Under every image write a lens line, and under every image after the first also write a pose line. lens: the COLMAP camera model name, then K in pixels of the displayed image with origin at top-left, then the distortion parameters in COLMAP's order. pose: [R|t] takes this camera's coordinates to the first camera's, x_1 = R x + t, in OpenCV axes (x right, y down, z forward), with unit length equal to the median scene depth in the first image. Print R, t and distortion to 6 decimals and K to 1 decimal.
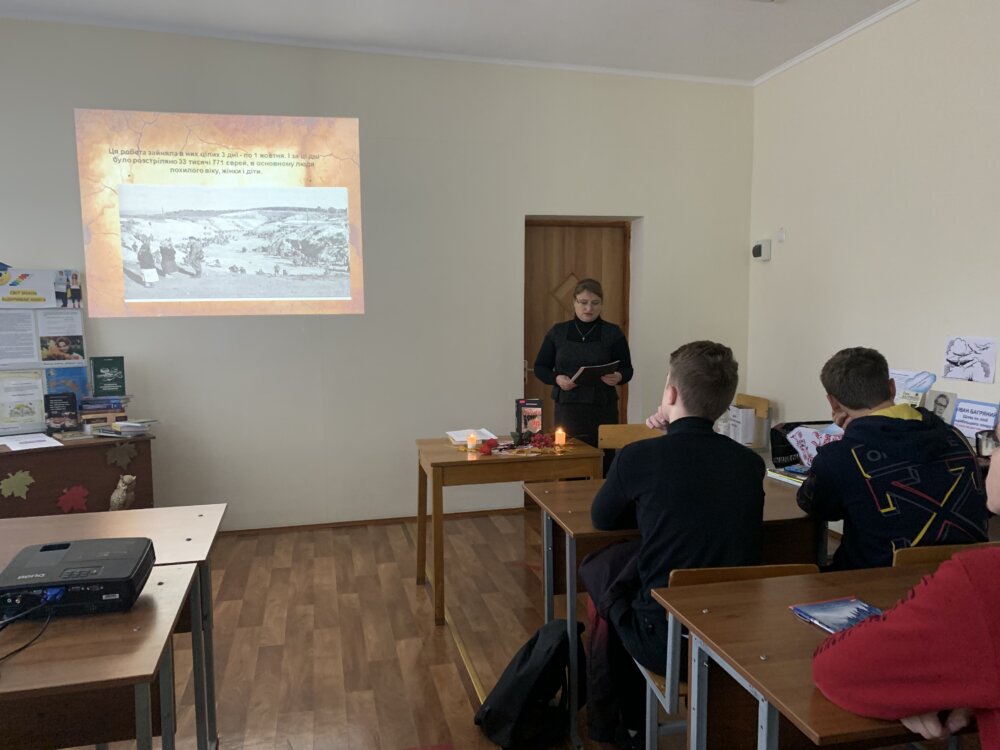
lens RADIAL K [[780.8, 0, 507.3], [0, 780.8, 374.8], [0, 0, 1]] dist [0.050600, -0.059908]
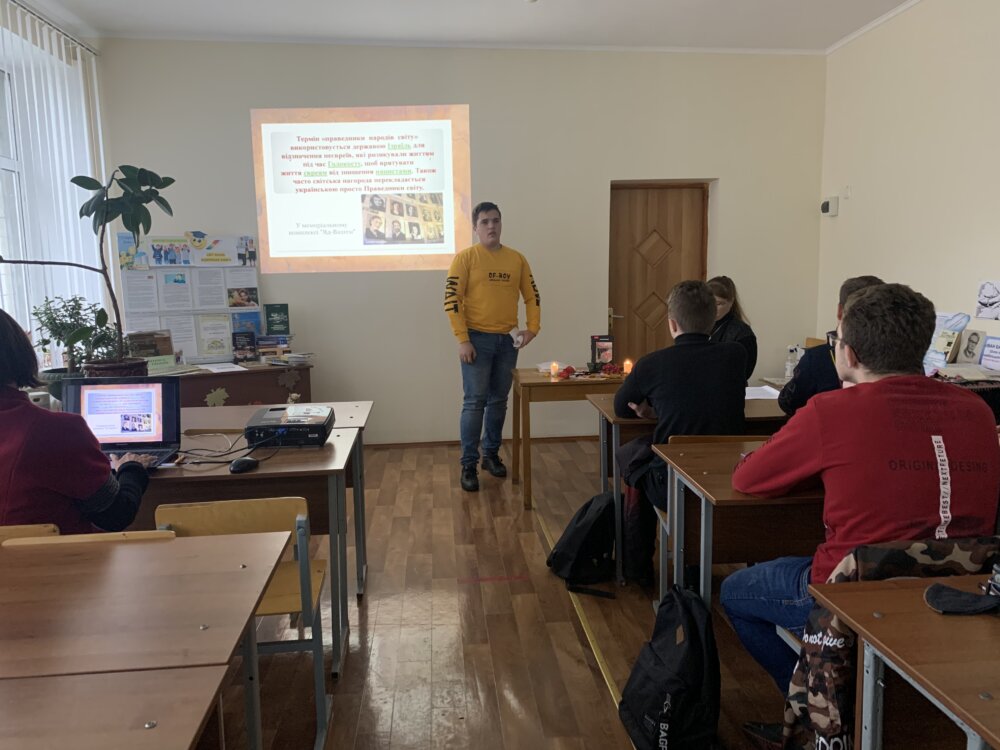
lens RADIAL K [[780.8, 0, 491.2], [0, 780.8, 366.4], [0, 0, 1]] dist [0.050600, -0.059908]
pose [[0.986128, 0.009526, -0.165712, 0.050713], [-0.002749, 0.999152, 0.041082, 0.025337], [0.165963, -0.040057, 0.985318, -0.205212]]
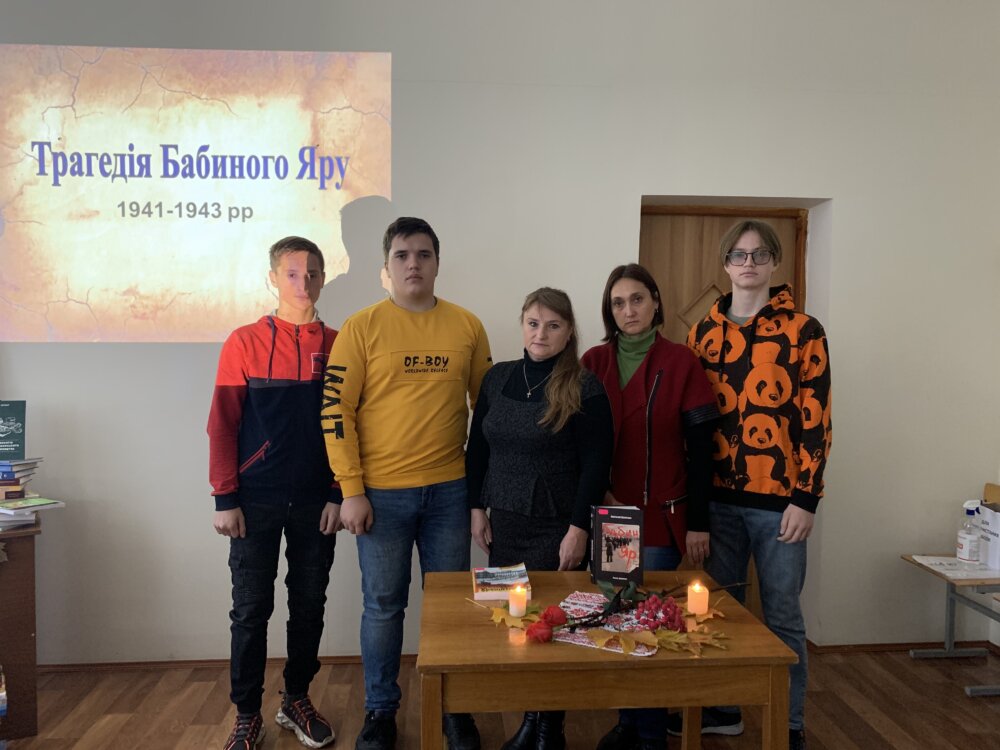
lens RADIAL K [[780.8, 0, 493.4], [0, 780.8, 366.3], [0, 0, 1]] dist [0.050600, -0.059908]
pose [[0.985454, 0.024136, -0.168223, 0.016943], [-0.032121, 0.998475, -0.044906, -0.035409], [0.166882, 0.049656, 0.984726, 0.404458]]
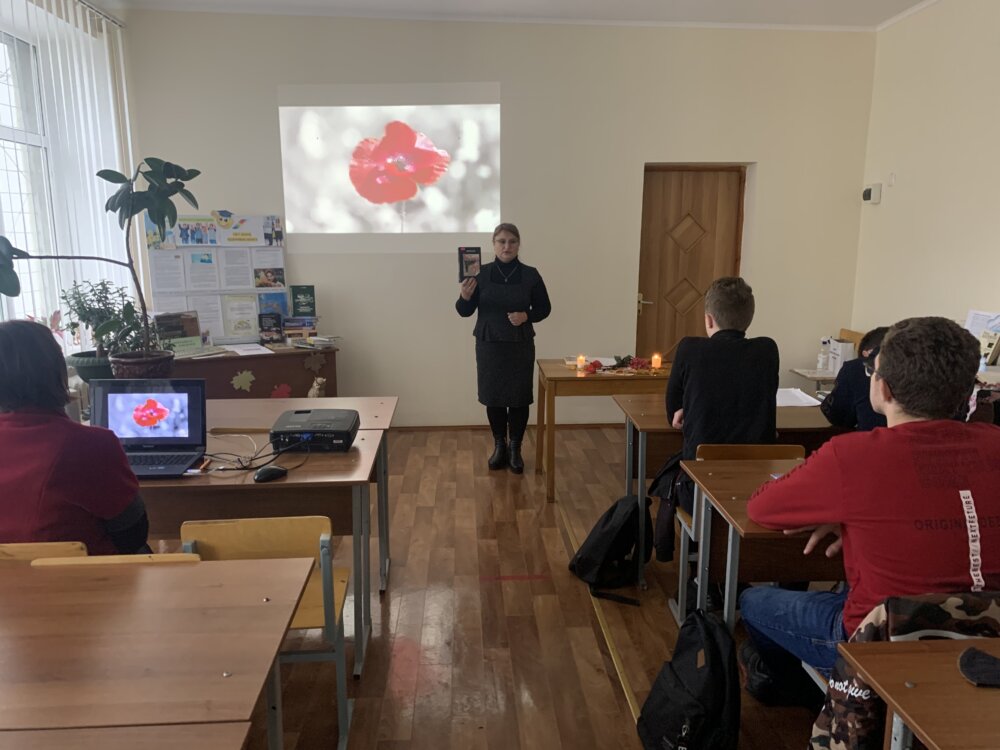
lens RADIAL K [[780.8, 0, 492.1], [0, 780.8, 382.1], [0, 0, 1]] dist [0.050600, -0.059908]
pose [[0.980078, 0.042851, -0.193934, 0.046915], [-0.022475, 0.994105, 0.106070, -0.008658], [0.197336, -0.099598, 0.975263, -0.194240]]
